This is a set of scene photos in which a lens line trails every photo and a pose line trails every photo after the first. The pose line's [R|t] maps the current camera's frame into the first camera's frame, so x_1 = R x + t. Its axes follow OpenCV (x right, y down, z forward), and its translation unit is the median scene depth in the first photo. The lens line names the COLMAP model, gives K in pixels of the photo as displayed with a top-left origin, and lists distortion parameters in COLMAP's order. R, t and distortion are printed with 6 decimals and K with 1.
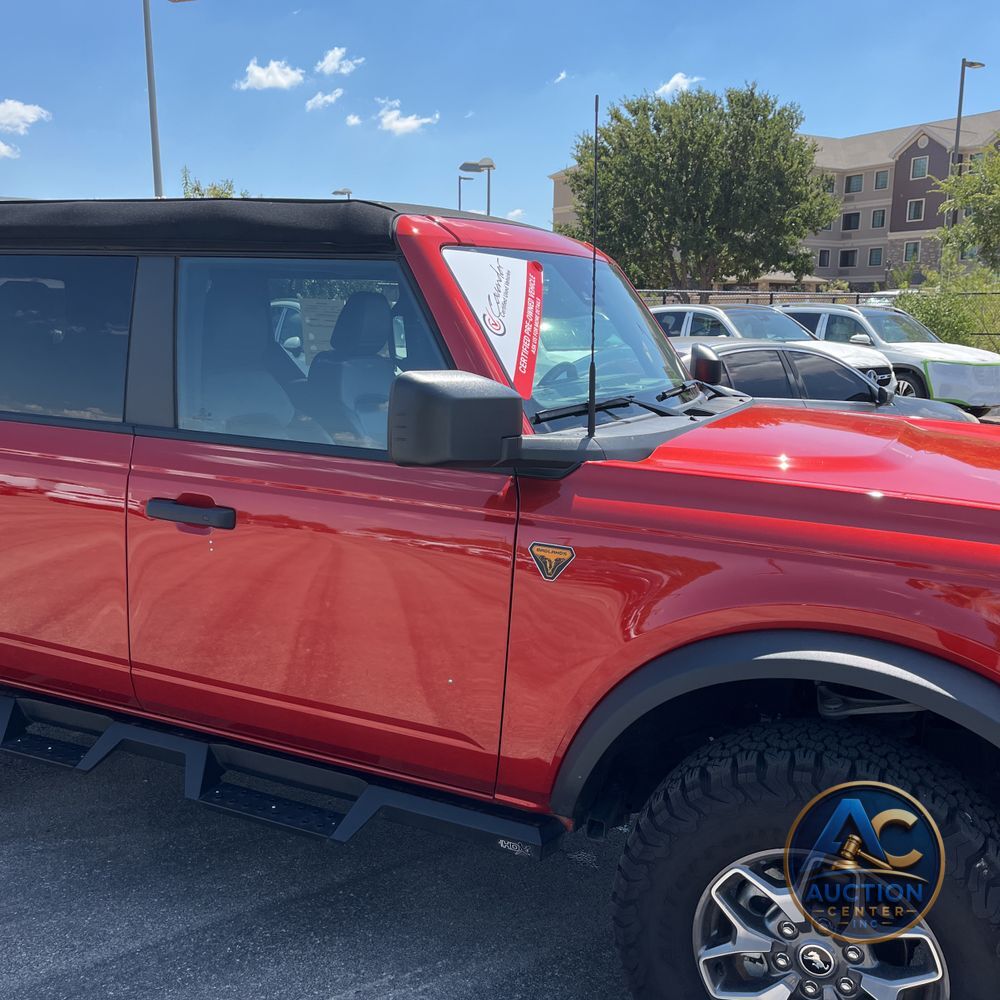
lens RADIAL K [[1013.1, 0, 510.0], [0, 1013.1, 488.8], [0, 0, 1]] dist [0.030575, -0.019718]
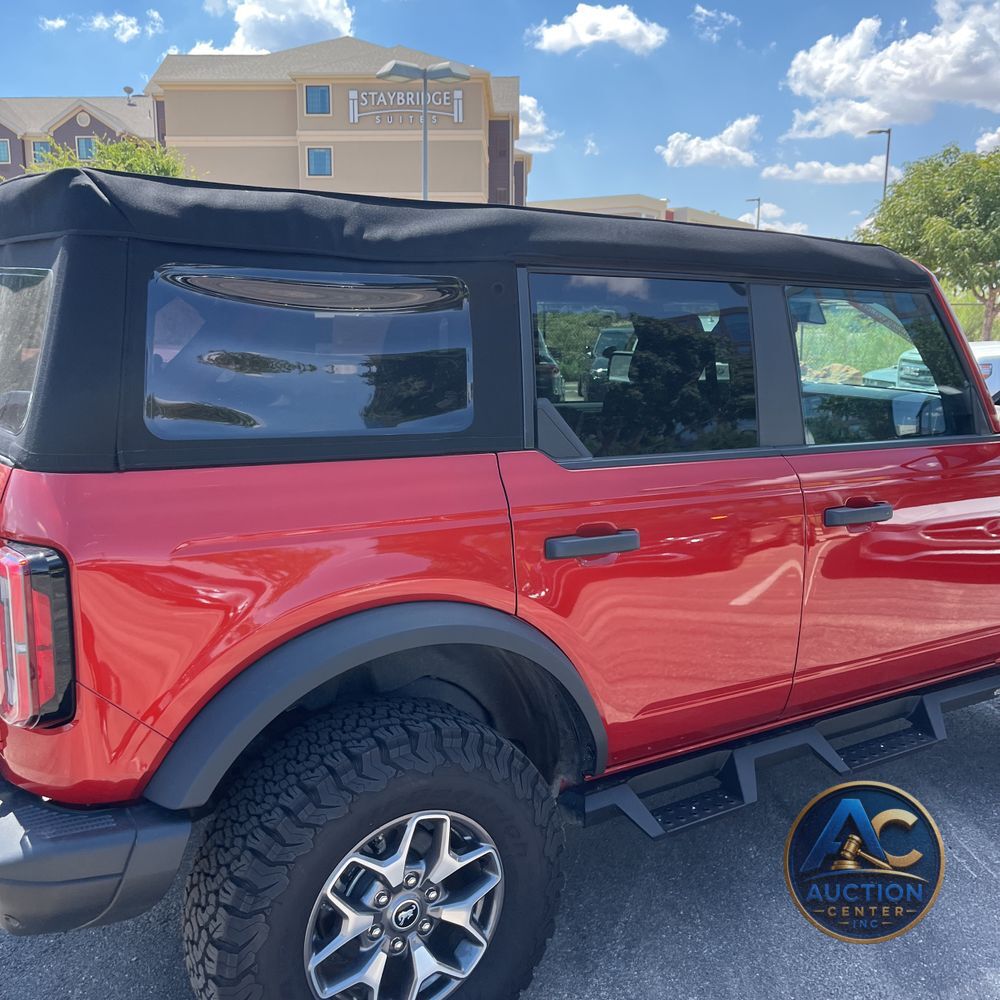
lens RADIAL K [[1003.4, 0, 480.2], [0, 1003.4, 486.1], [0, 0, 1]] dist [0.069882, -0.090865]
pose [[0.540355, -0.145400, 0.828779, -0.161191], [0.145359, 0.986279, 0.078259, -0.017147], [-0.828787, 0.078183, 0.554076, 0.079308]]
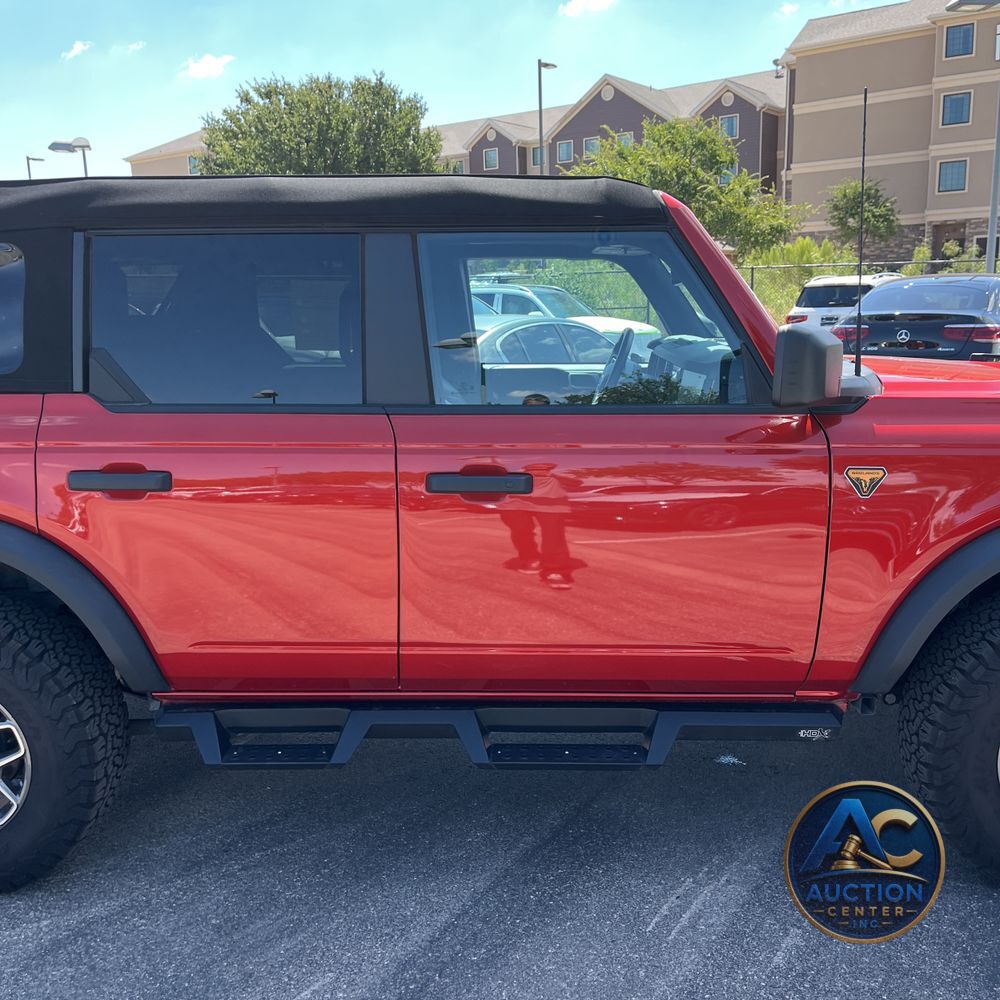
lens RADIAL K [[1005.5, 0, 505.8], [0, 1005.5, 492.9], [0, 0, 1]] dist [0.057014, -0.063656]
pose [[0.921651, -0.107143, 0.372935, -0.073476], [0.100964, 0.994234, 0.036122, -0.000058], [-0.374655, 0.004361, 0.927154, 0.005219]]
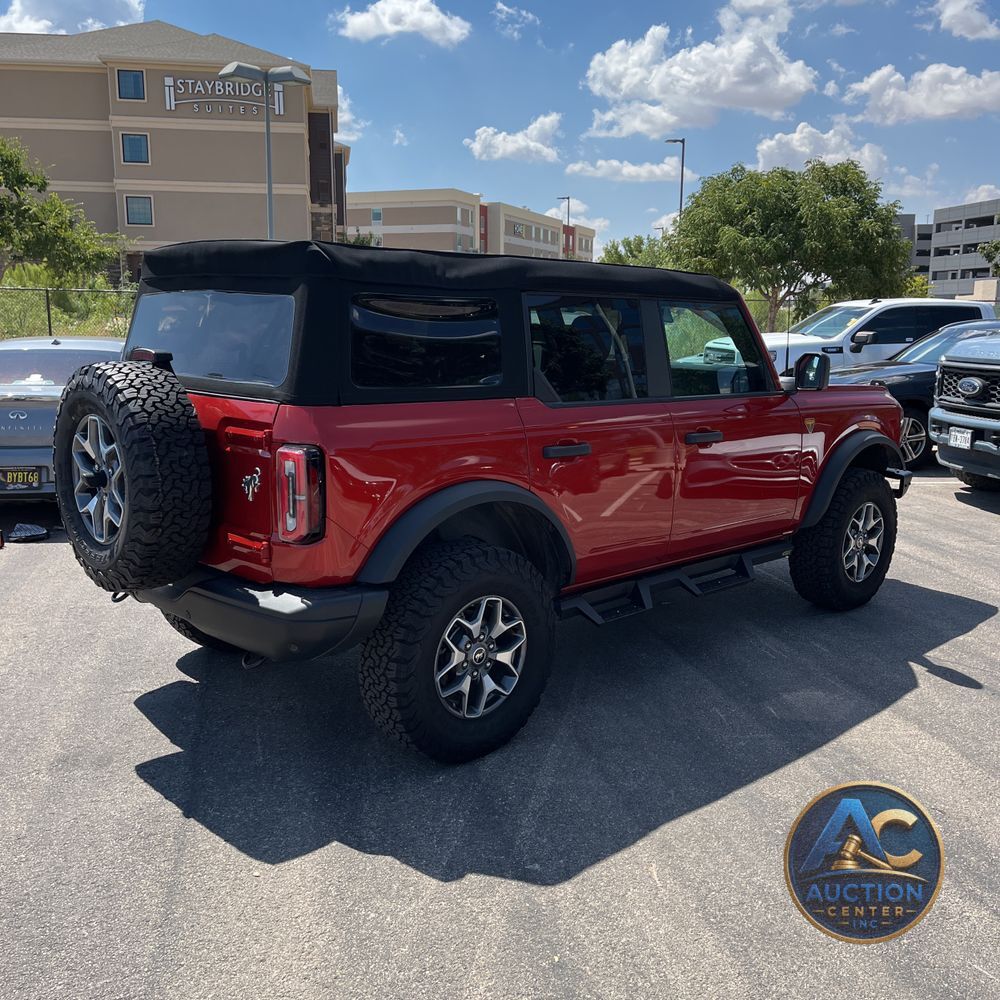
lens RADIAL K [[1013.1, 0, 499.7], [0, 1013.1, 467.4], [0, 0, 1]] dist [0.042514, -0.018278]
pose [[0.362724, -0.149962, 0.919751, -0.241497], [0.156411, 0.982763, 0.098552, -0.018285], [-0.918677, 0.108112, 0.379928, 0.069895]]
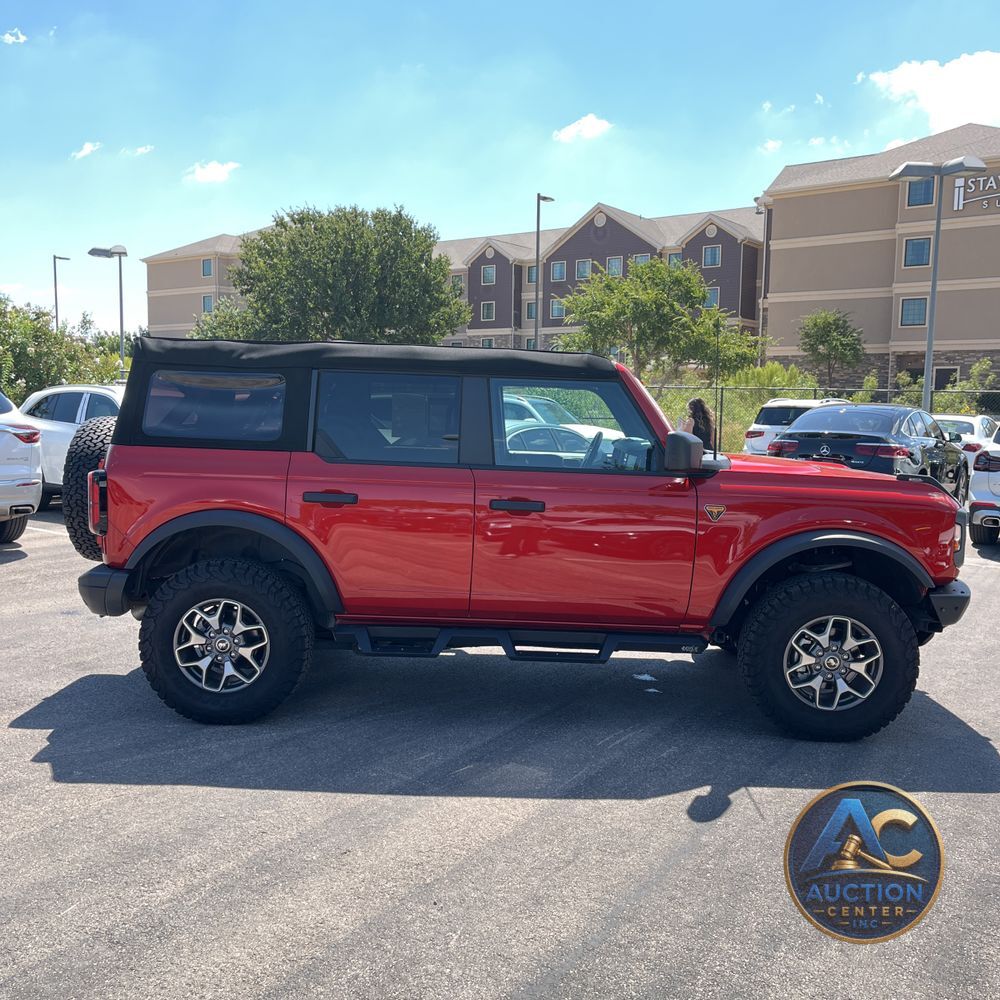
lens RADIAL K [[1005.5, 0, 505.8], [0, 1005.5, 492.9], [0, 0, 1]] dist [0.057014, -0.063656]
pose [[0.918093, -0.030848, 0.395163, -0.121837], [0.061219, 0.996040, -0.064475, 0.013577], [-0.391609, 0.083386, 0.916346, -0.086923]]
